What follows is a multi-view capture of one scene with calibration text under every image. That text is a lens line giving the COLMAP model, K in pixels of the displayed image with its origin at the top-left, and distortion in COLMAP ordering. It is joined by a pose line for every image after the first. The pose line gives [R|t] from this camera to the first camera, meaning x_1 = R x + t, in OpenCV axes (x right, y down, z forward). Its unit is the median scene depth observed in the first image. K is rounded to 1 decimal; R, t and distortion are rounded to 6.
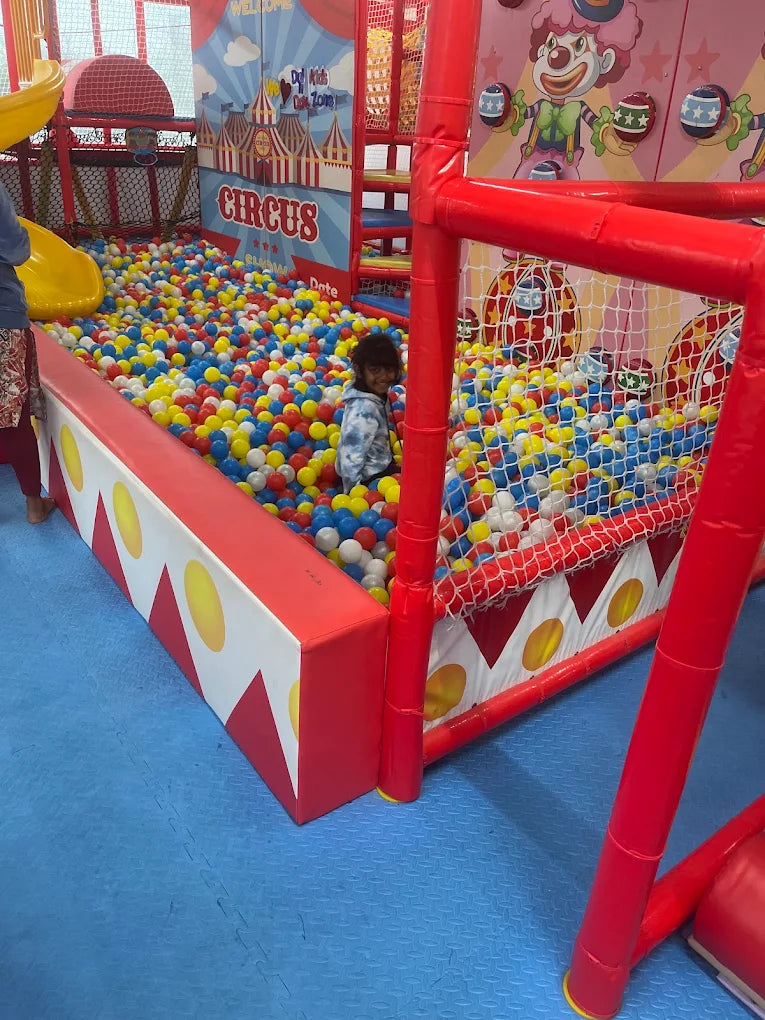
lens RADIAL K [[750.7, 0, 382.5], [0, 750.7, 510.0], [0, 0, 1]] dist [0.080030, -0.126089]
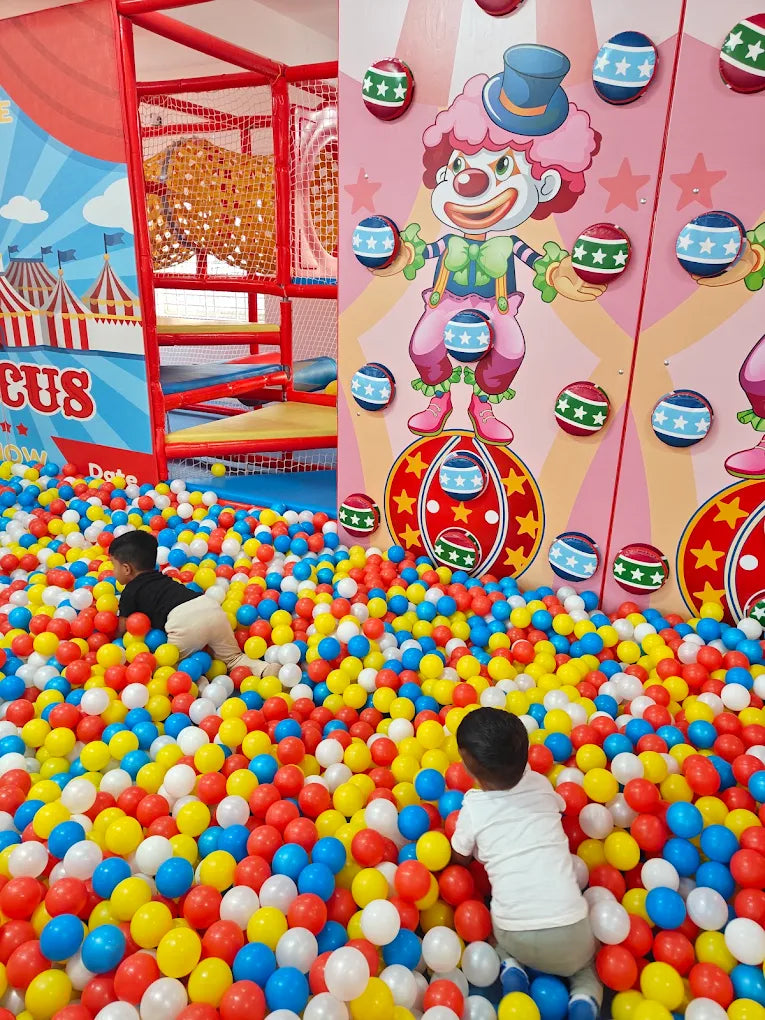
lens RADIAL K [[702.0, 0, 382.5], [0, 702.0, 510.0], [0, 0, 1]] dist [0.008723, -0.008748]
pose [[0.903756, -0.167107, 0.394081, -0.128318], [0.214691, 0.973435, -0.079579, -0.164607], [-0.370313, 0.156526, 0.915624, 0.302768]]
